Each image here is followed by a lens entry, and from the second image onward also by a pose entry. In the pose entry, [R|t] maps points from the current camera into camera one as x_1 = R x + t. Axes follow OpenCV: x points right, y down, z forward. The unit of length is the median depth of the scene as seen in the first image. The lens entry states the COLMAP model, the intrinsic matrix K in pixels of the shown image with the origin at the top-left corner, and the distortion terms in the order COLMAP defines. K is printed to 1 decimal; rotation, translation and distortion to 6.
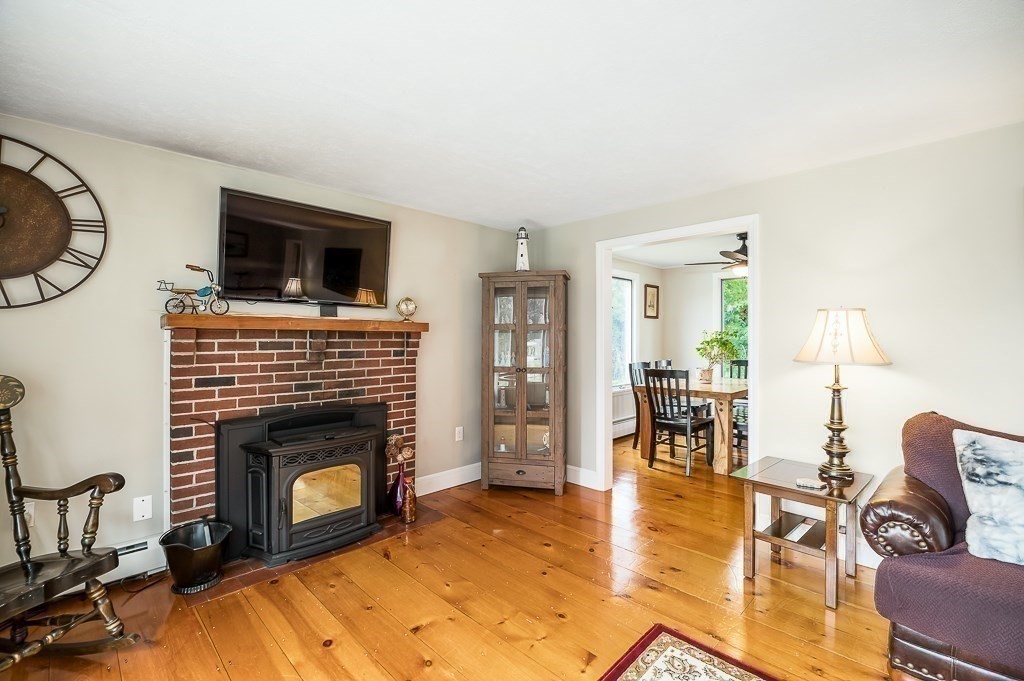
lens RADIAL K [[445.7, 0, 511.9], [0, 445.7, 333.3], [0, 0, 1]] dist [-0.005480, -0.000009]
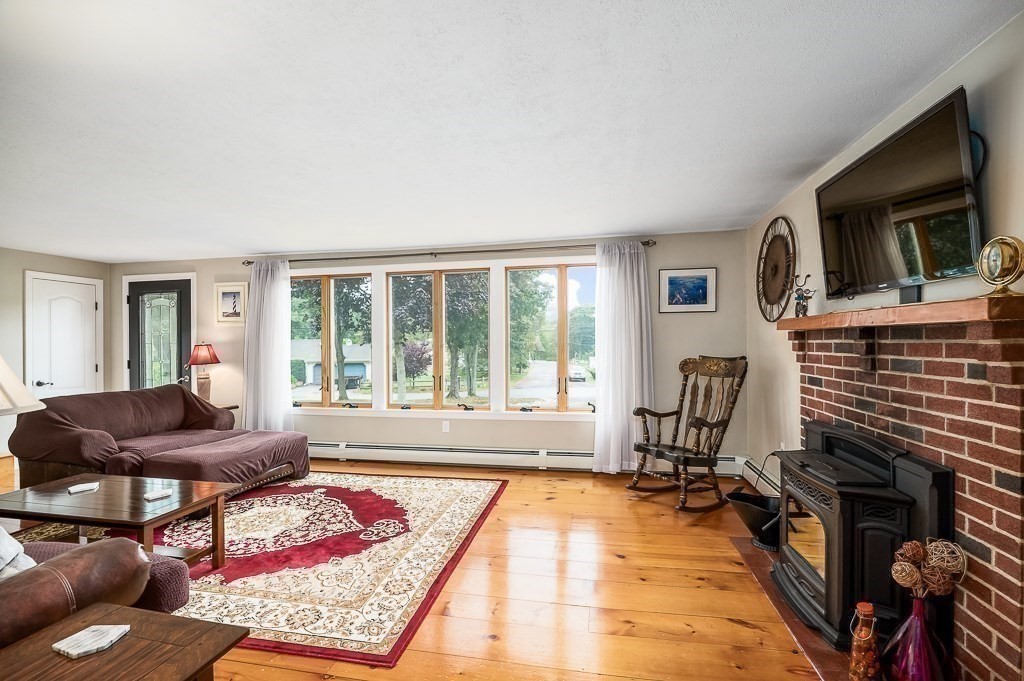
lens RADIAL K [[445.7, 0, 512.7], [0, 445.7, 339.0], [0, 0, 1]] dist [-0.005480, -0.000009]
pose [[-0.822465, -0.000644, -0.568815, 0.460559], [0.010368, 0.999816, -0.016123, 0.018690], [0.568721, -0.019158, -0.822307, 1.358841]]
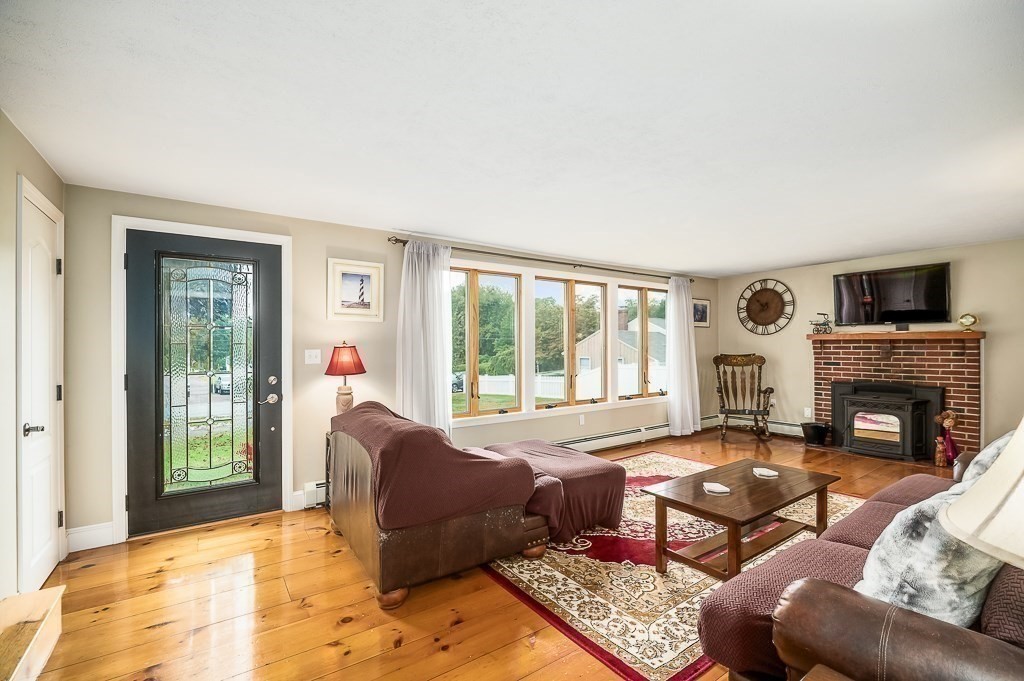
lens RADIAL K [[445.7, 0, 515.2], [0, 445.7, 342.6], [0, 0, 1]] dist [-0.005480, -0.000009]
pose [[-0.158473, -0.009796, -0.987315, 1.665255], [0.012011, 0.999858, -0.011849, 0.010665], [0.987290, -0.013736, -0.158333, -0.194151]]
